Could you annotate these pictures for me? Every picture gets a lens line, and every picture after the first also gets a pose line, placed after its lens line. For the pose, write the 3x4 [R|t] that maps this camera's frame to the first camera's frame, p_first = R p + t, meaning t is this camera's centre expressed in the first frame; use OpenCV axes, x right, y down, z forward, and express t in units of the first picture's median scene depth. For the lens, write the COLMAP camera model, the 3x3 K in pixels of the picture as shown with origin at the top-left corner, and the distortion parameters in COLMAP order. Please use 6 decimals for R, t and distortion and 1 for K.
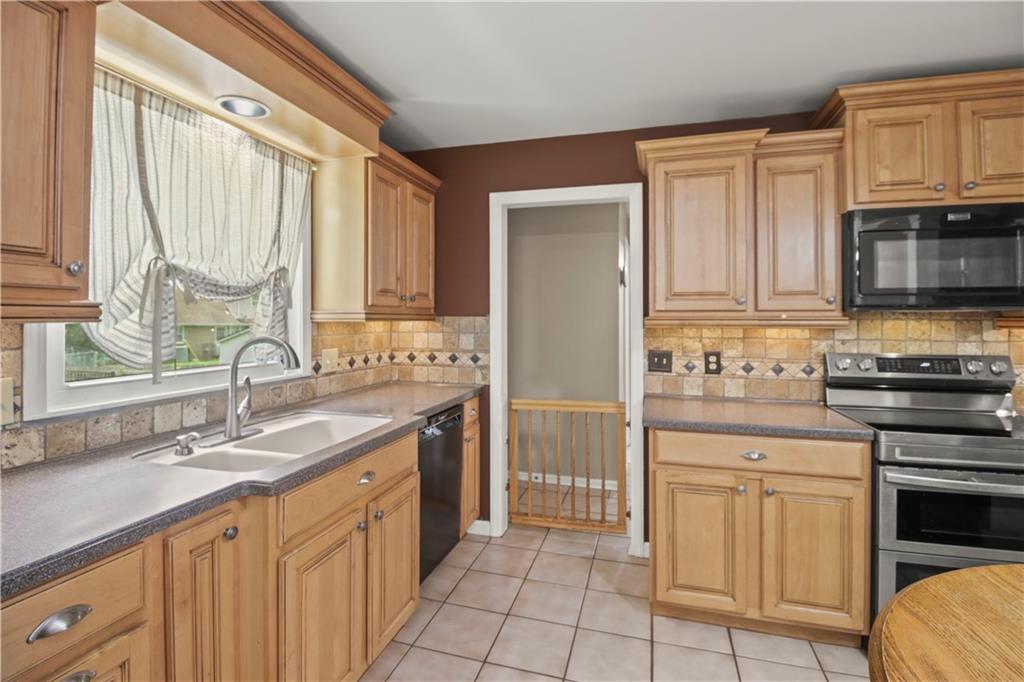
lens RADIAL K [[485.0, 0, 512.6], [0, 485.0, 312.2], [0, 0, 1]] dist [-0.005135, -0.001549]
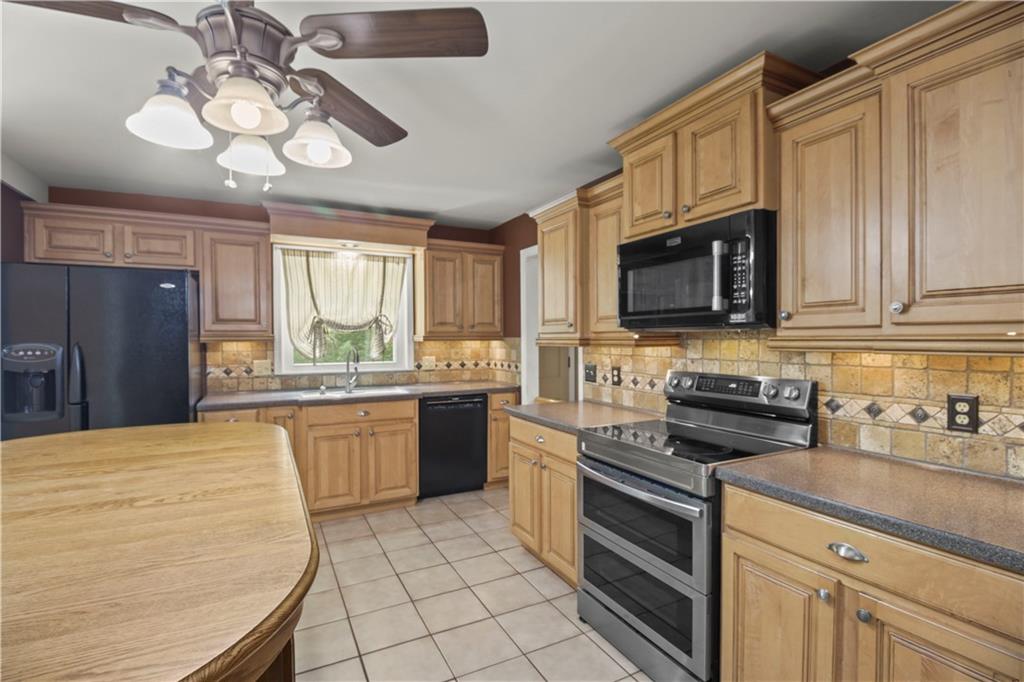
lens RADIAL K [[478.9, 0, 512.0], [0, 478.9, 341.0], [0, 0, 1]] dist [-0.000492, -0.000272]
pose [[0.688962, -0.000471, -0.724797, 1.157314], [0.015435, 0.999783, 0.014022, -0.001306], [0.724633, -0.020848, 0.688819, 0.011472]]
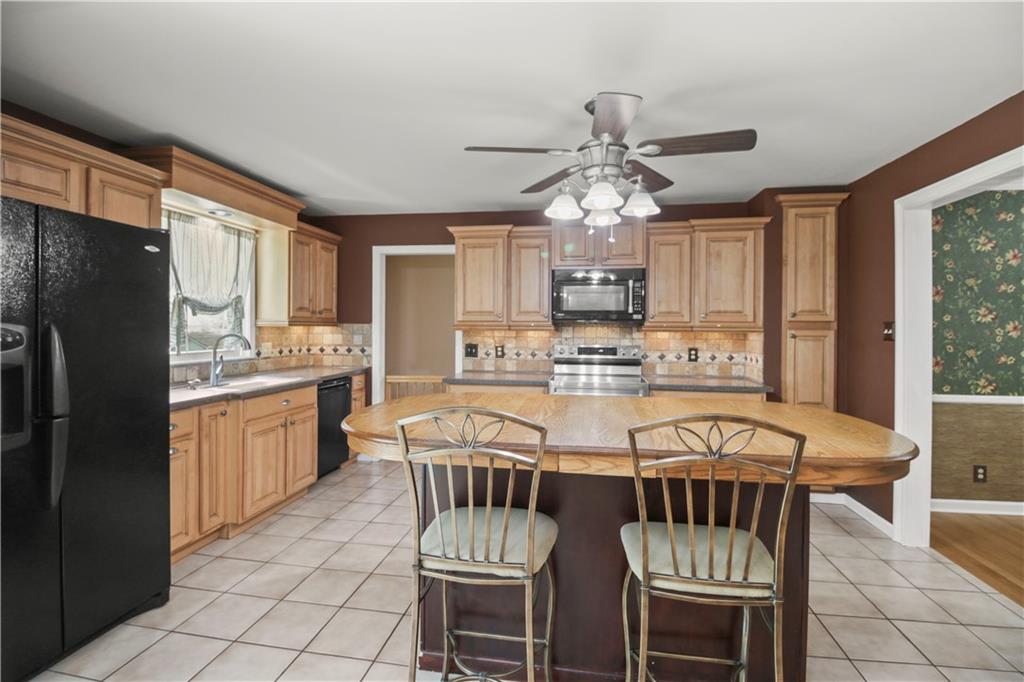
lens RADIAL K [[480.2, 0, 512.2], [0, 480.2, 323.1], [0, 0, 1]] dist [-0.002160, -0.000729]
pose [[0.993223, 0.005892, 0.116075, 0.274909], [-0.006516, 0.999966, 0.004992, -0.005179], [-0.116042, -0.005715, 0.993228, -0.750992]]
